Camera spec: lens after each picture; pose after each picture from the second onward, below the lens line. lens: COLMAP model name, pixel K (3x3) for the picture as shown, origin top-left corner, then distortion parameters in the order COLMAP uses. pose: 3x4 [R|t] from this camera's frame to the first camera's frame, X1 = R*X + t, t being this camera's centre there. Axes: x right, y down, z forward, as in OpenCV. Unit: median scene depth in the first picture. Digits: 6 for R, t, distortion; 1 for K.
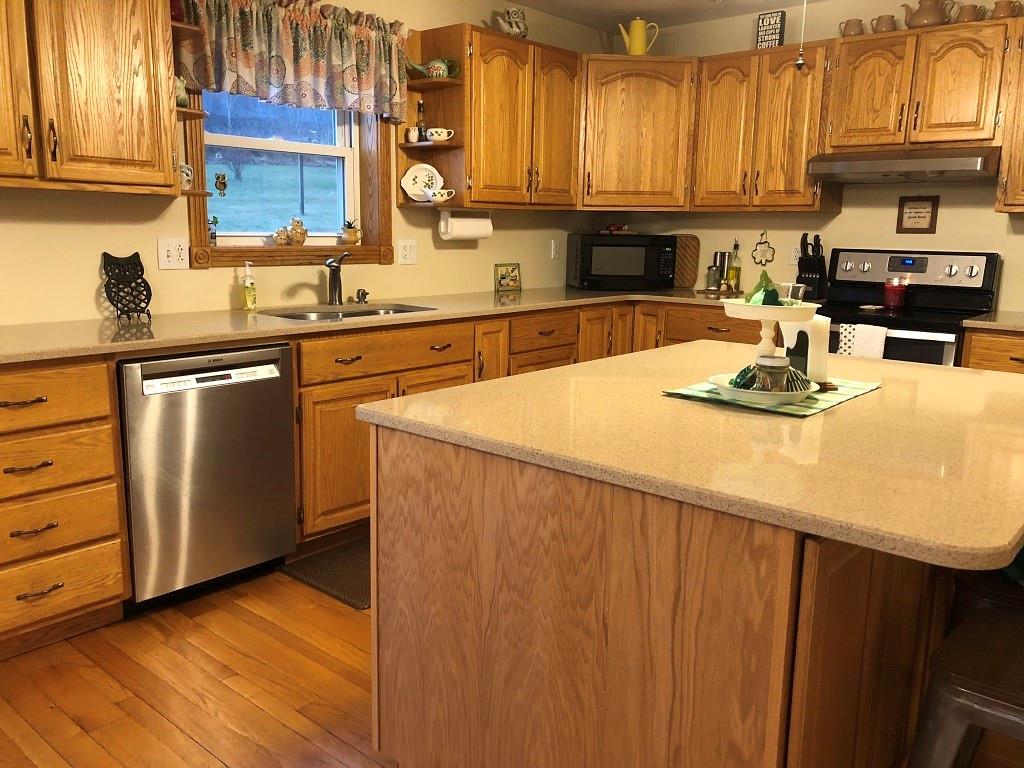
lens RADIAL K [[825.6, 0, 512.0], [0, 825.6, 384.0], [0, 0, 1]] dist [0.015181, 0.000735]
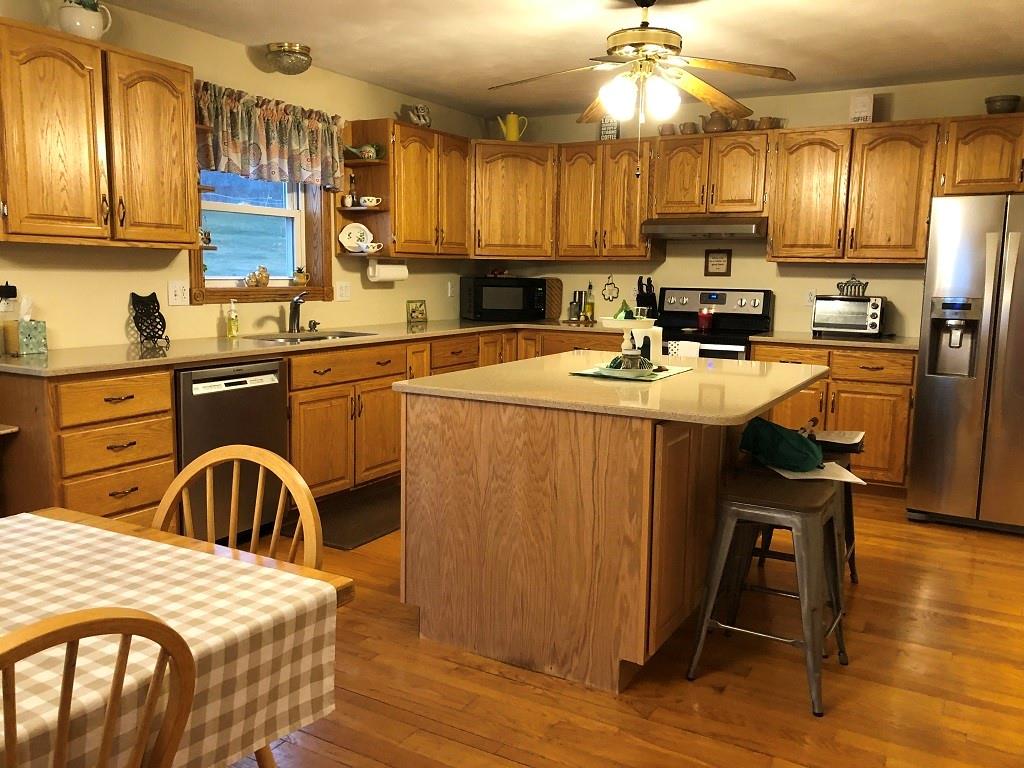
lens RADIAL K [[827.4, 0, 512.0], [0, 827.4, 384.0], [0, 0, 1]] dist [0.045876, -0.008150]
pose [[0.981944, -0.026855, 0.187257, -0.128448], [0.035904, 0.998337, -0.045097, 0.054272], [-0.185734, 0.051006, 0.981275, -0.324447]]
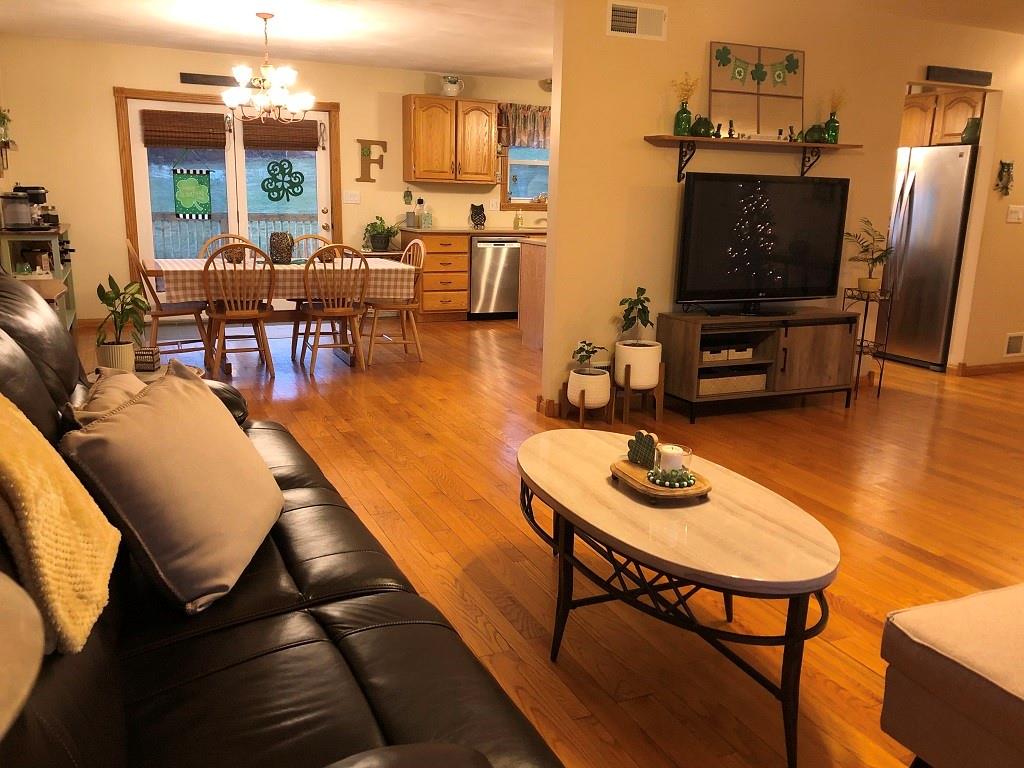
lens RADIAL K [[827.4, 0, 512.0], [0, 827.4, 384.0], [0, 0, 1]] dist [0.045876, -0.008150]
pose [[0.908665, 0.095437, -0.406473, 0.731273], [-0.084892, 0.995421, 0.043944, 0.275289], [0.408805, -0.005424, 0.912605, -1.332880]]
